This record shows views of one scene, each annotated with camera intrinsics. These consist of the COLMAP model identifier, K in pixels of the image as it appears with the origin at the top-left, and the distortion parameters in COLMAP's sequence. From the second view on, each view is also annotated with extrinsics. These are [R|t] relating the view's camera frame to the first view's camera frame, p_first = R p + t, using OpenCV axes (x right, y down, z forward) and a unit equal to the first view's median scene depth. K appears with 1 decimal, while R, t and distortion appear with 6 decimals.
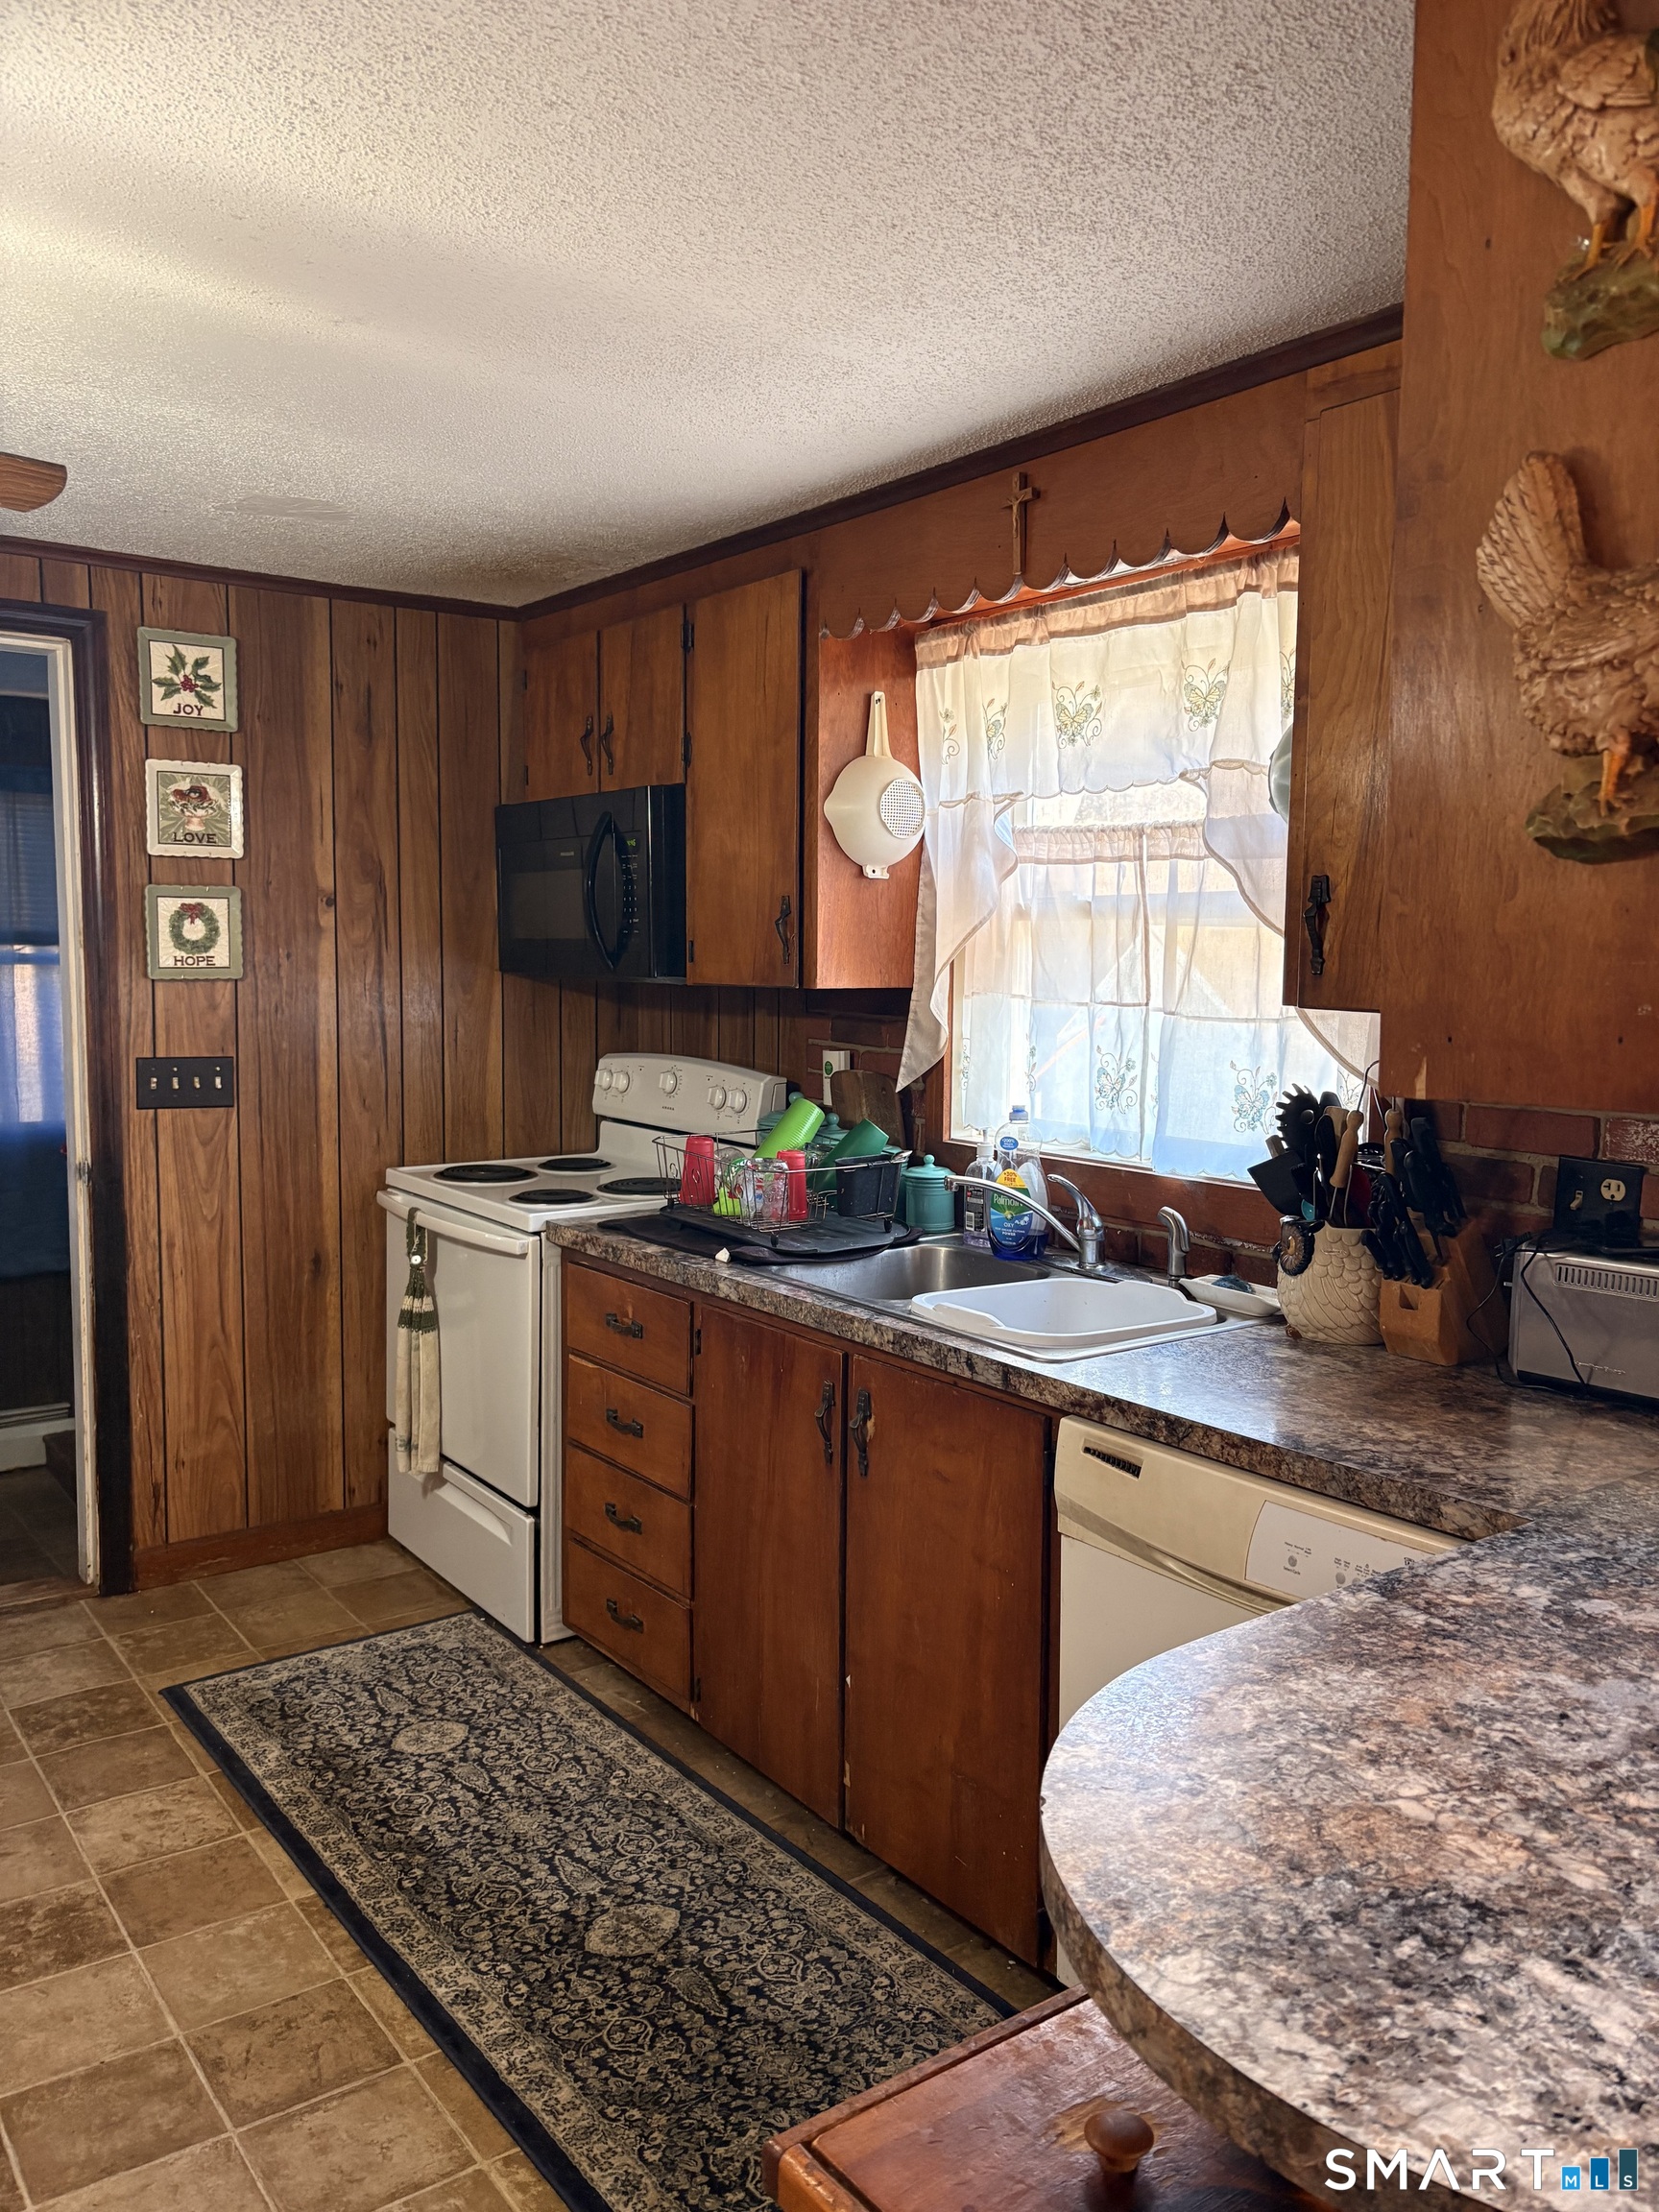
lens RADIAL K [[1646.9, 0, 828.3], [0, 1646.9, 1104.9], [0, 0, 1]] dist [0.033359, -0.040857]
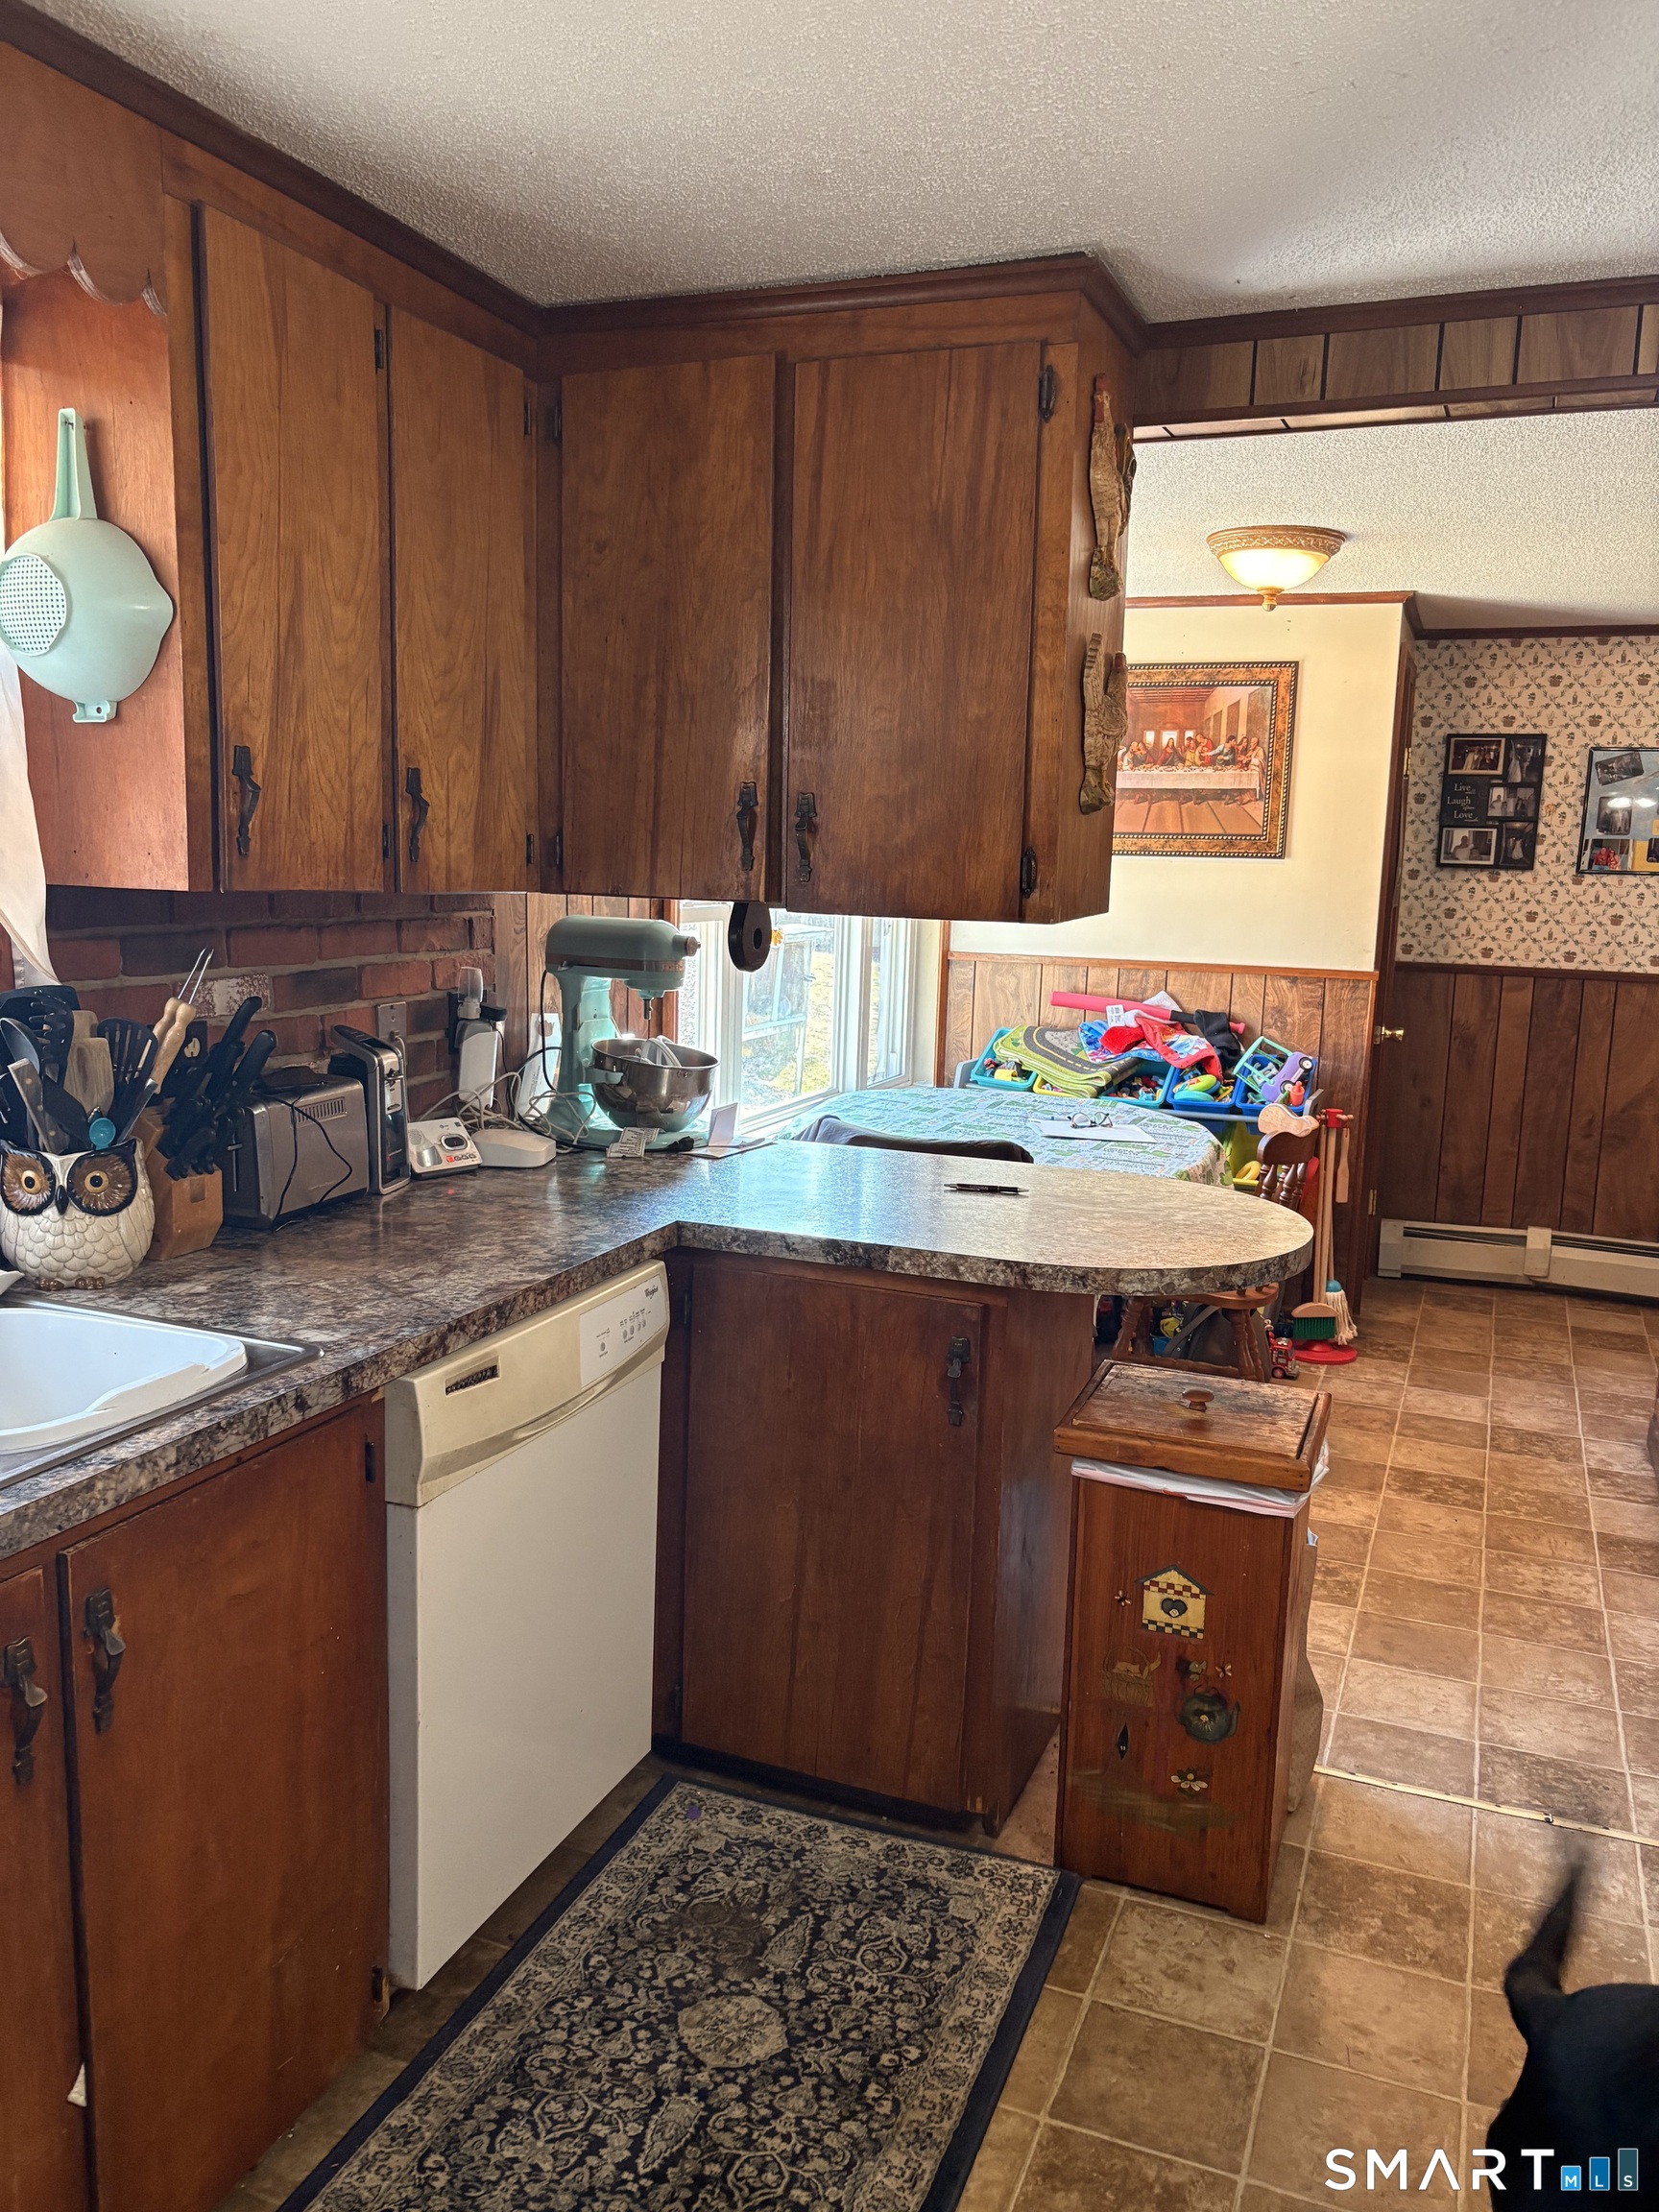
lens RADIAL K [[1646.9, 0, 830.0], [0, 1646.9, 1111.5], [0, 0, 1]] dist [0.033359, -0.040857]
pose [[-0.515358, -0.161637, 0.841593, -0.714154], [0.053380, 0.974090, 0.219772, -0.134543], [-0.855311, 0.158186, -0.493377, 1.272851]]
